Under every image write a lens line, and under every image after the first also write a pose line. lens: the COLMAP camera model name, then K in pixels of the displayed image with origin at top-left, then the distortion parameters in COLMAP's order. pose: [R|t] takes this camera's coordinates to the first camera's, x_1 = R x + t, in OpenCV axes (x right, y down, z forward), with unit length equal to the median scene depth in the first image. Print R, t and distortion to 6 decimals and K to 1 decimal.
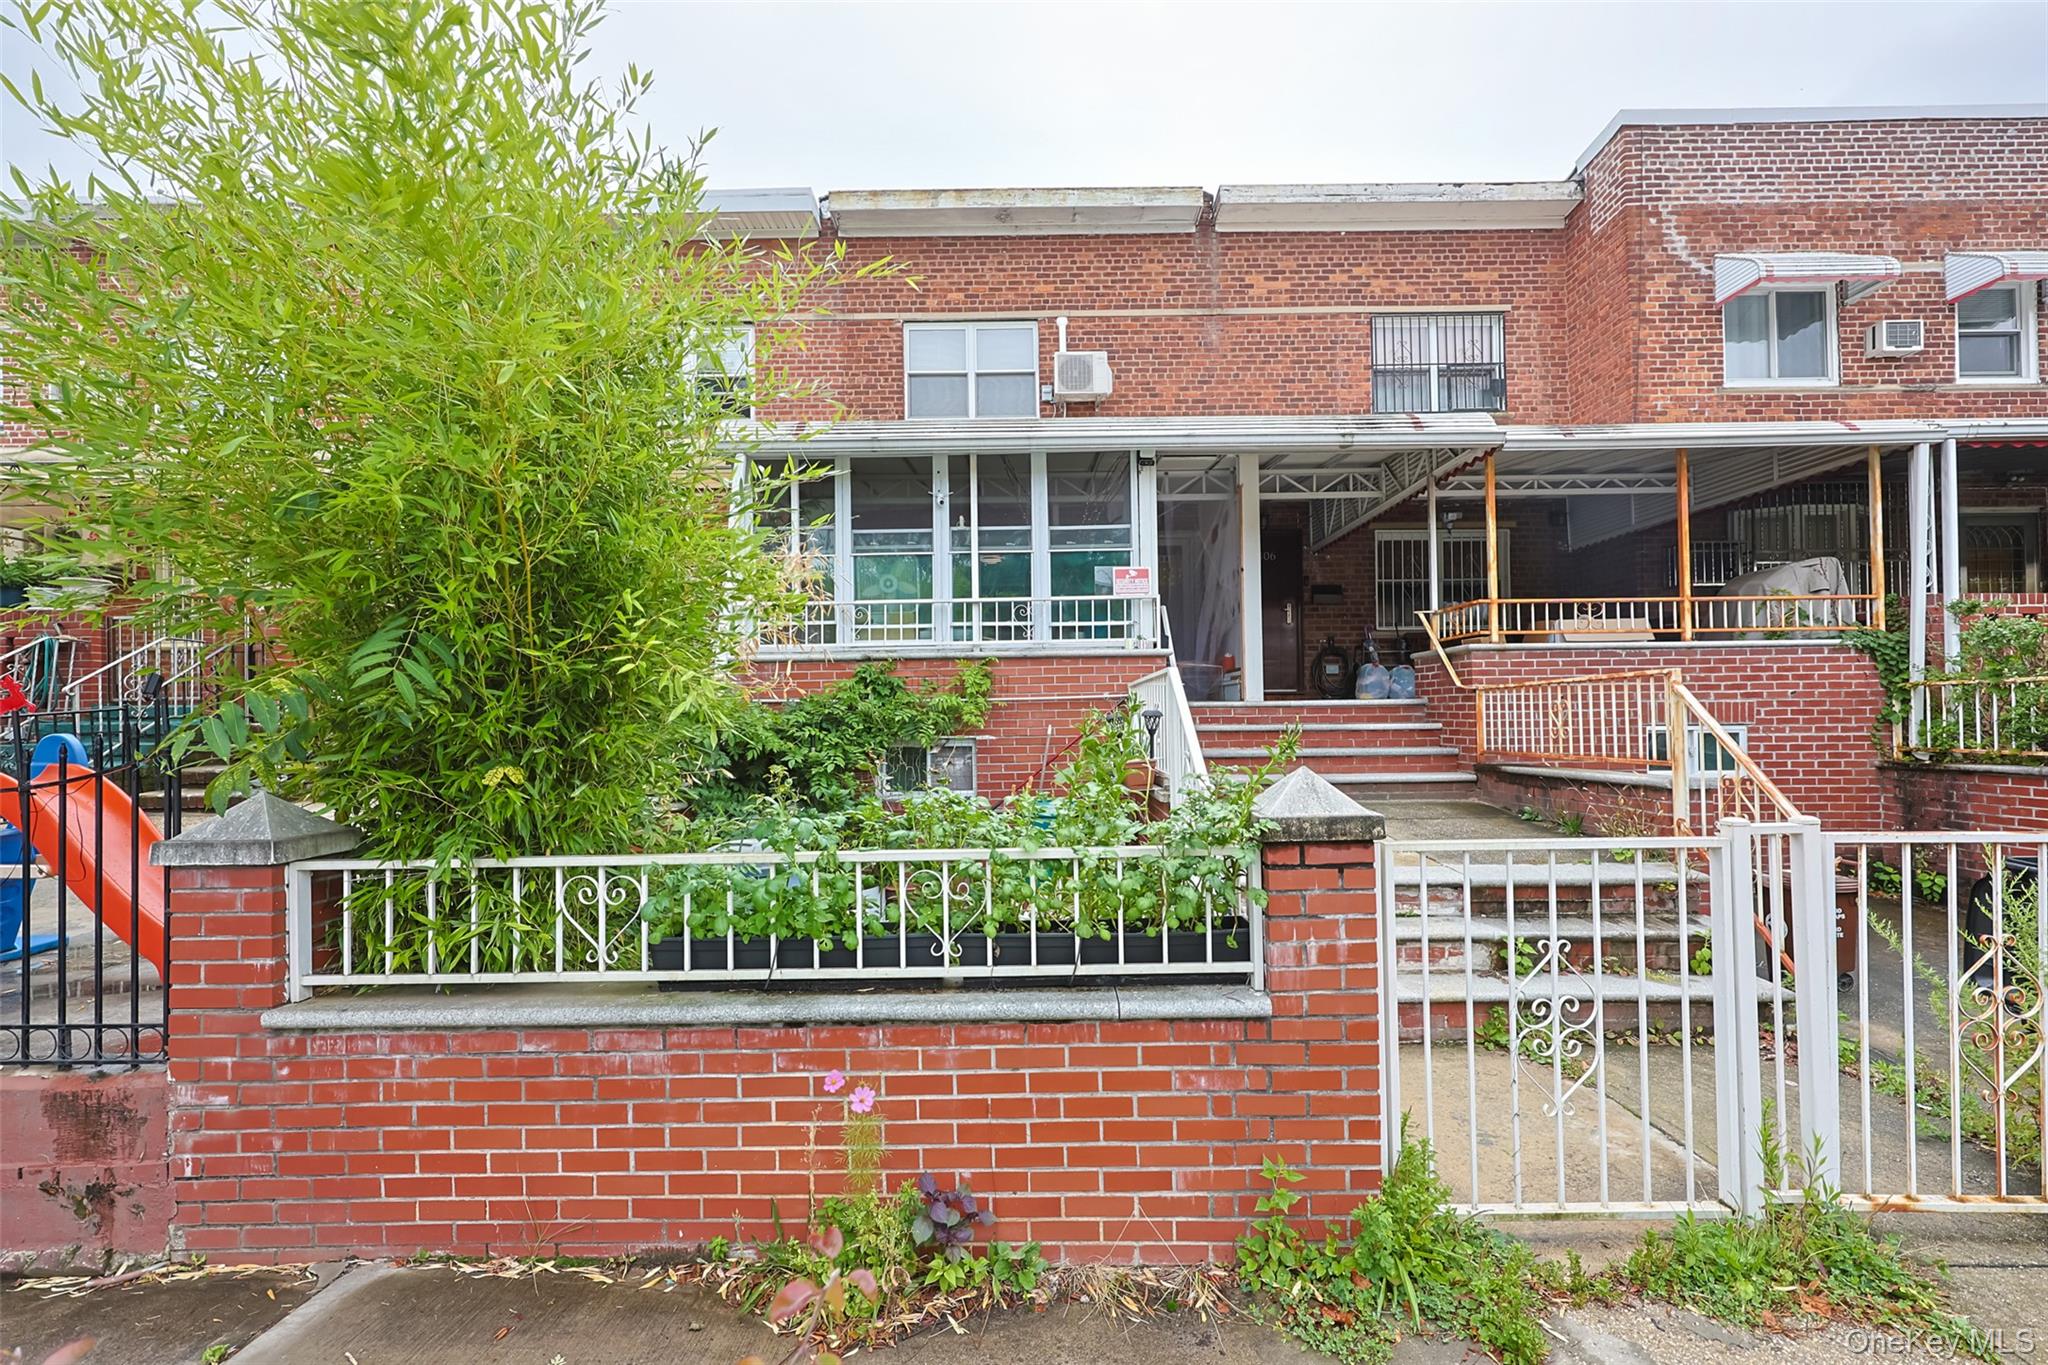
lens RADIAL K [[940.6, 0, 1024.0], [0, 940.6, 682.5], [0, 0, 1]] dist [0.000663, 0.000868]
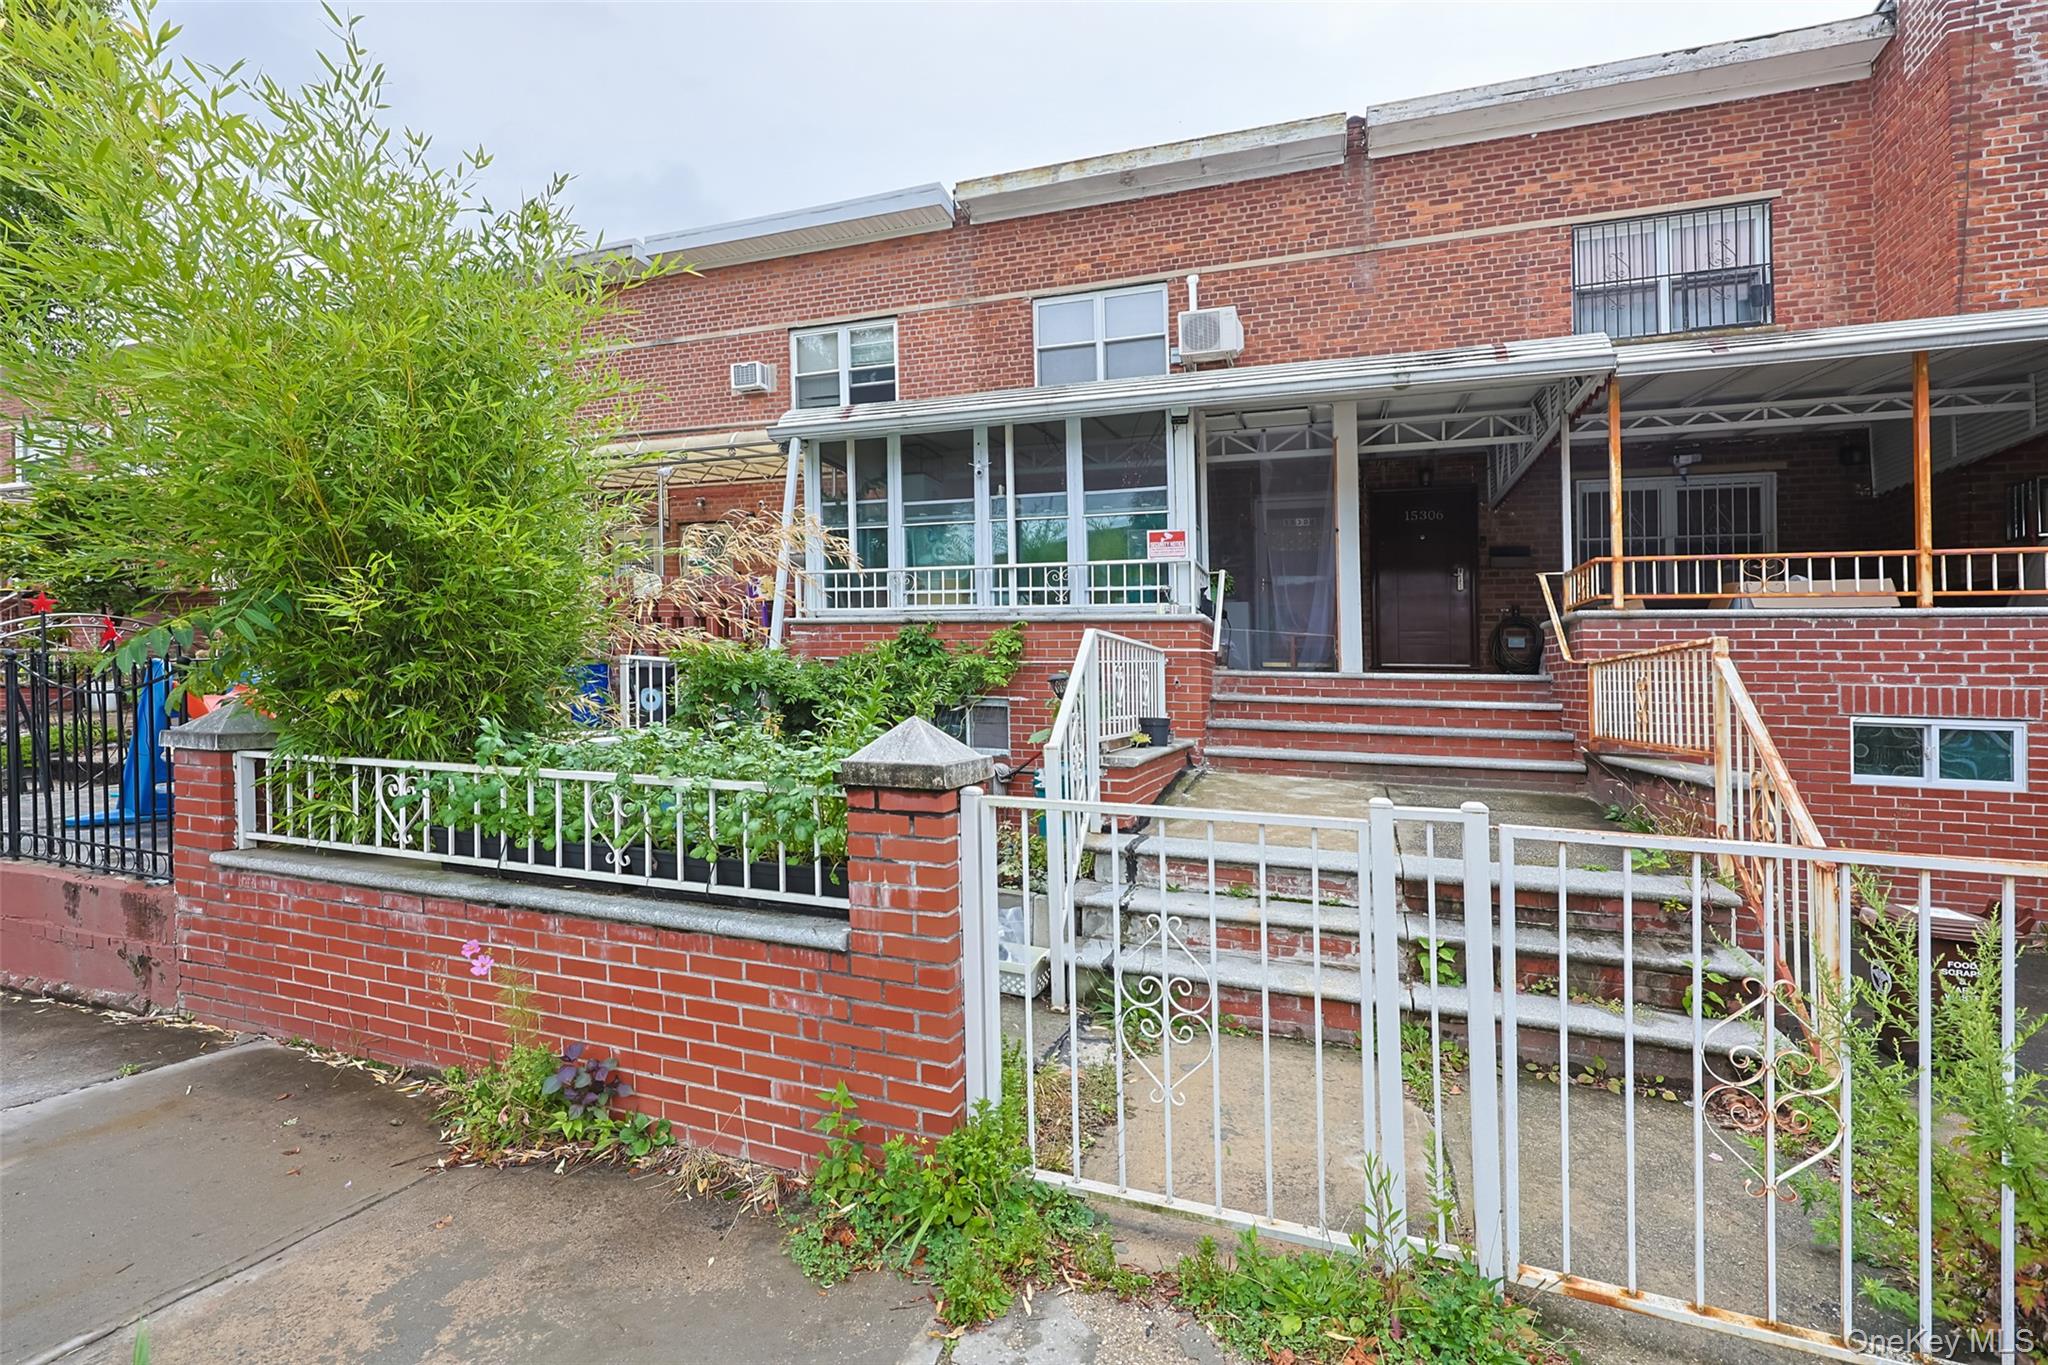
lens RADIAL K [[928.2, 0, 1024.0], [0, 928.2, 682.5], [0, 0, 1]] dist [-0.000329, 0.000207]
pose [[0.936155, 0.029710, -0.350329, 0.311754], [-0.019918, 0.999305, 0.031520, 0.007889], [0.351022, -0.022530, 0.936096, 0.042945]]
